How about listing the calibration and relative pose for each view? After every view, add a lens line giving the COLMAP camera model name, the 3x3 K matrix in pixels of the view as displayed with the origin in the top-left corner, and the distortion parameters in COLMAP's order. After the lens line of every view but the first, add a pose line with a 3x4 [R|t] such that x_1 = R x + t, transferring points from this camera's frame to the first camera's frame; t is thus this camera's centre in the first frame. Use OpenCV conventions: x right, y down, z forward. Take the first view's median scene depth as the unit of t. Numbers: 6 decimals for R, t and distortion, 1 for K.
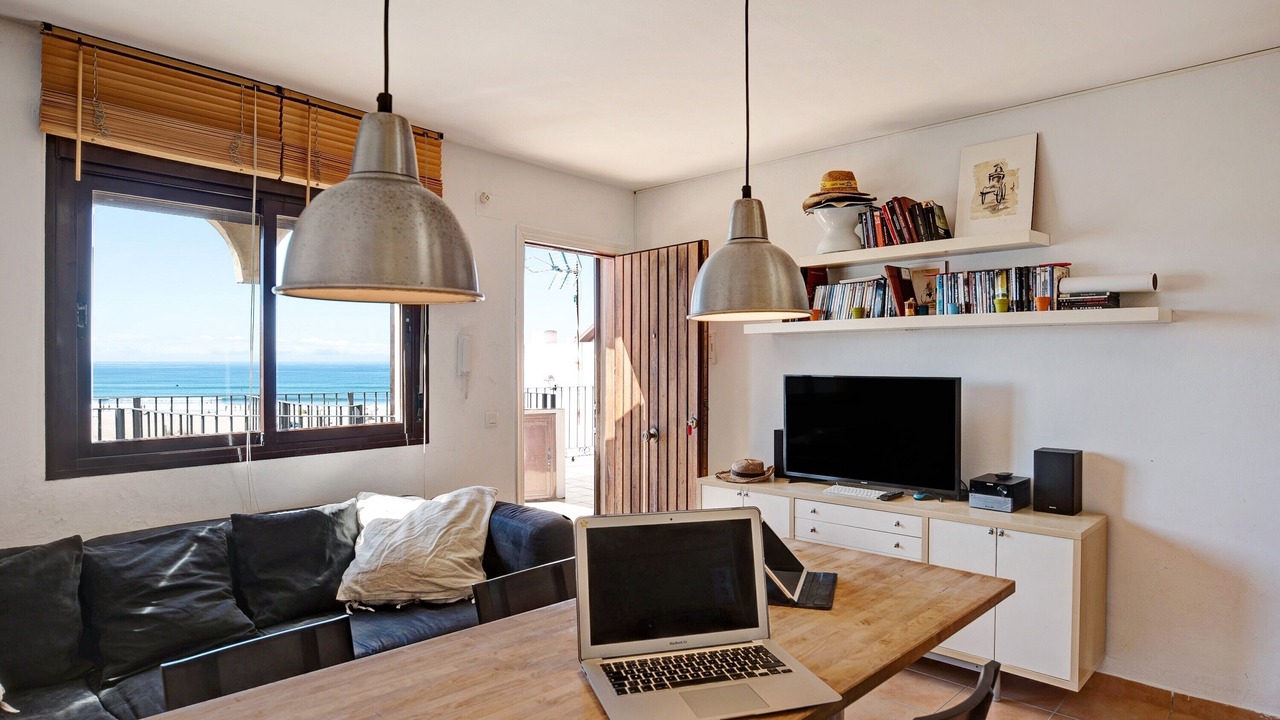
lens RADIAL K [[743.8, 0, 642.3], [0, 743.8, 367.8], [0, 0, 1]] dist [-0.045802, 0.025658]
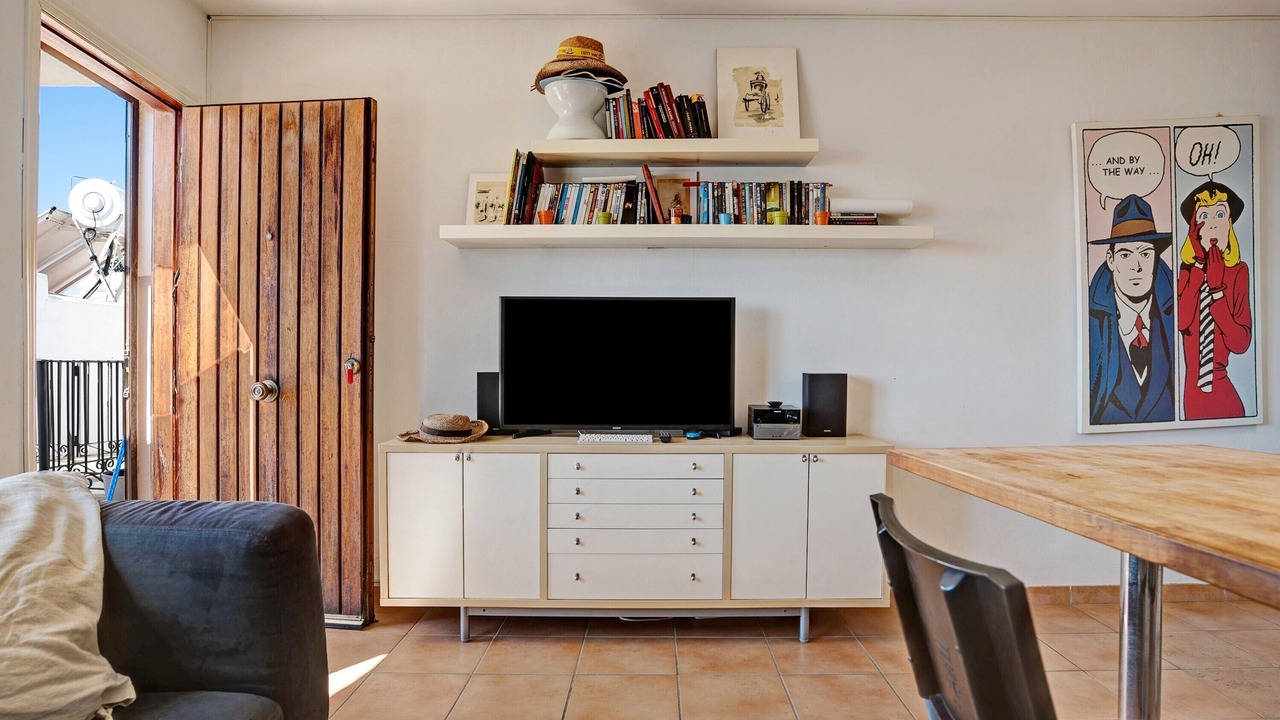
lens RADIAL K [[743.8, 0, 642.3], [0, 743.8, 367.8], [0, 0, 1]] dist [-0.045802, 0.025658]
pose [[0.711395, 0.001505, 0.702791, -0.269927], [0.000095, 0.999997, -0.002238, 0.096786], [-0.702792, 0.001659, 0.711393, 0.426831]]
